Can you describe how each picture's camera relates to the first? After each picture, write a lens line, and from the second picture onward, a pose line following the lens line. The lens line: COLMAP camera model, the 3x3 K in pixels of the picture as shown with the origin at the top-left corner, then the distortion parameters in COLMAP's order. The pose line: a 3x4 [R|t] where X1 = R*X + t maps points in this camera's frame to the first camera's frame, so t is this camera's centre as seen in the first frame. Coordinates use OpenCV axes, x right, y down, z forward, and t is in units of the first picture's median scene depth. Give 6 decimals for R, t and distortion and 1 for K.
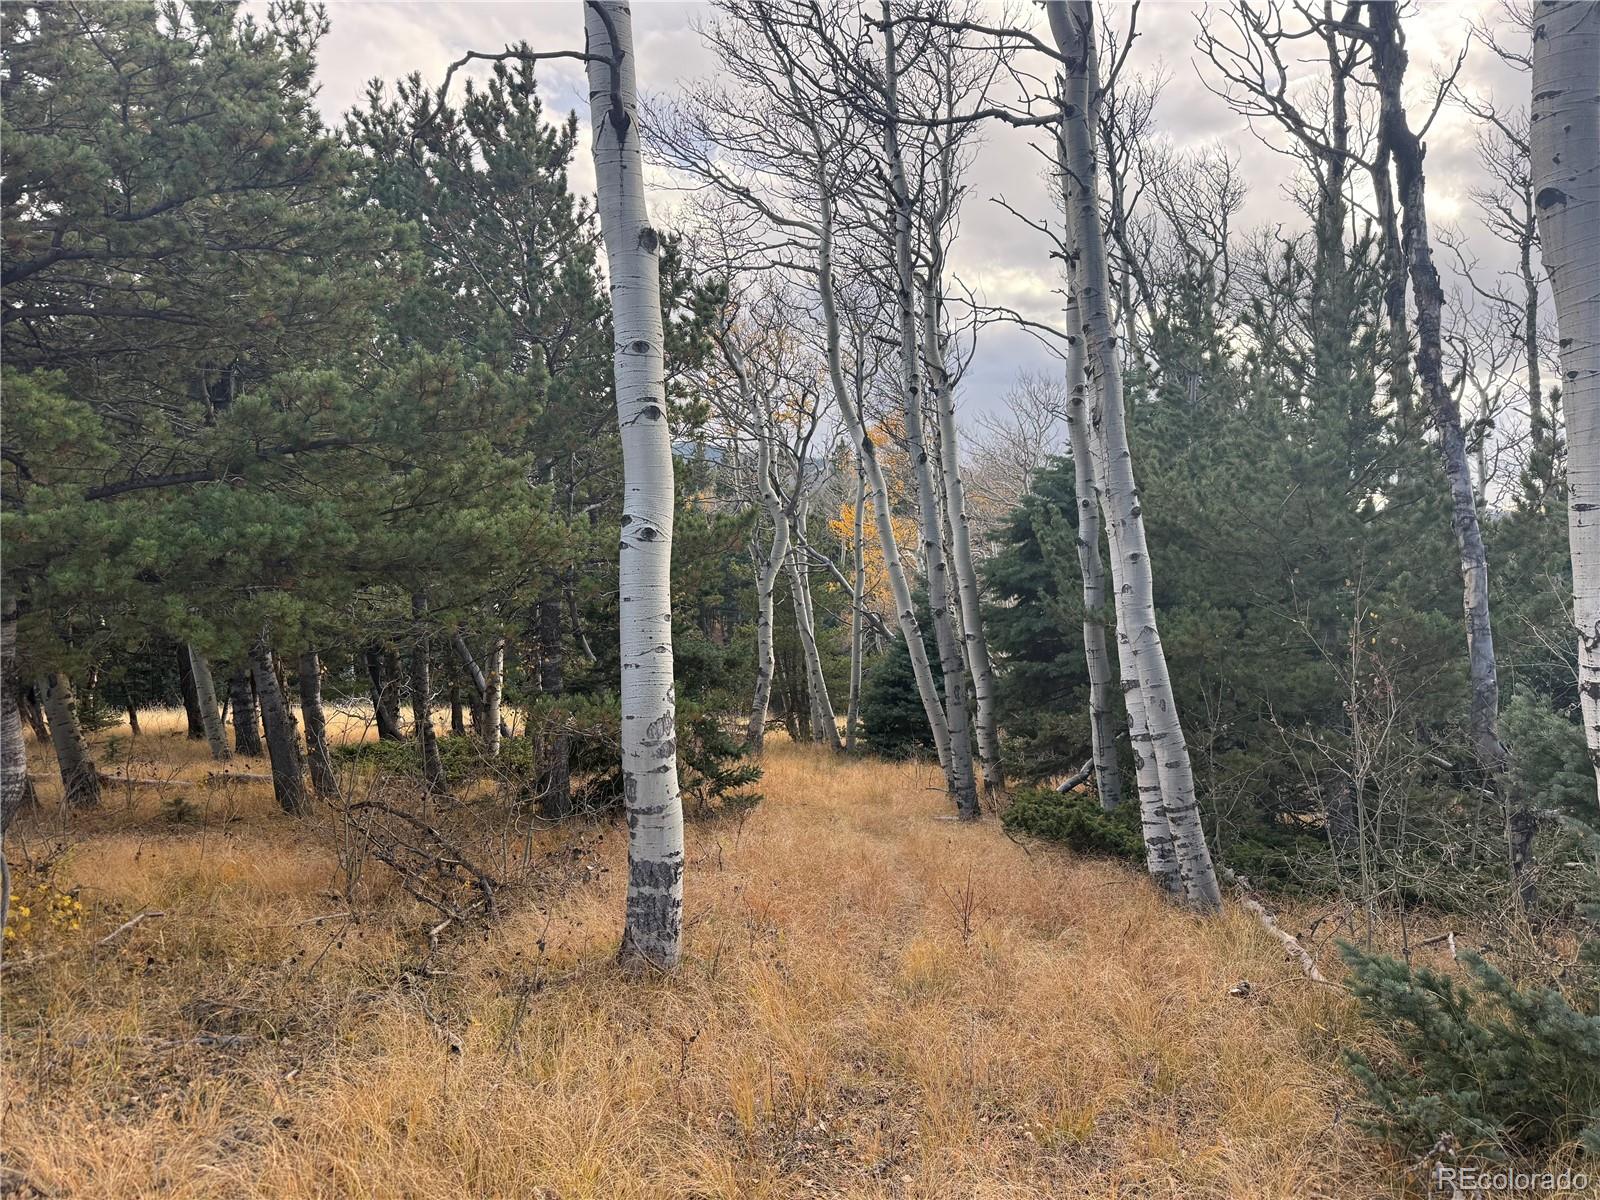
lens RADIAL K [[1141.2, 0, 808.1], [0, 1141.2, 604.3], [0, 0, 1]] dist [0.009592, -0.000498]
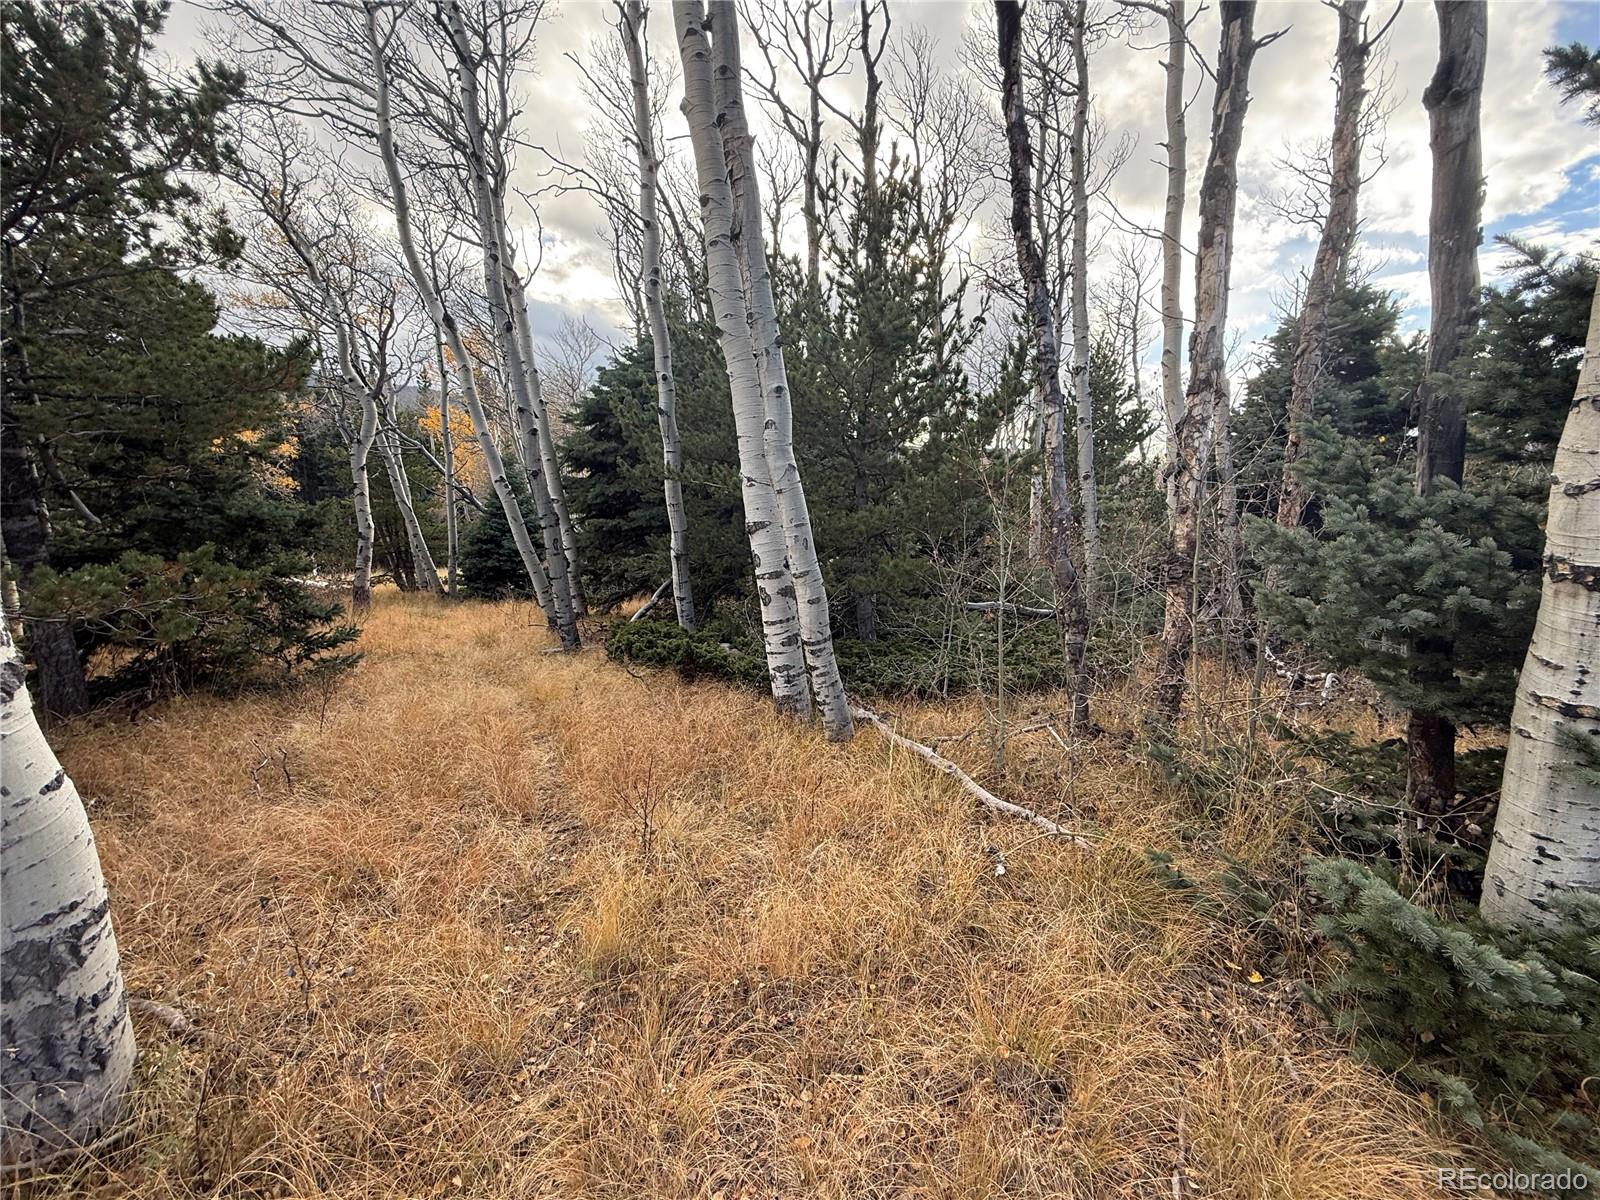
lens RADIAL K [[642.5, 0, 798.9], [0, 642.5, 588.3], [0, 0, 1]] dist [0.001392, 0.000018]
pose [[0.858955, -0.083150, 0.505255, 0.009370], [0.007401, 0.988640, 0.150119, 0.025832], [-0.511998, -0.125206, 0.849813, 0.318539]]
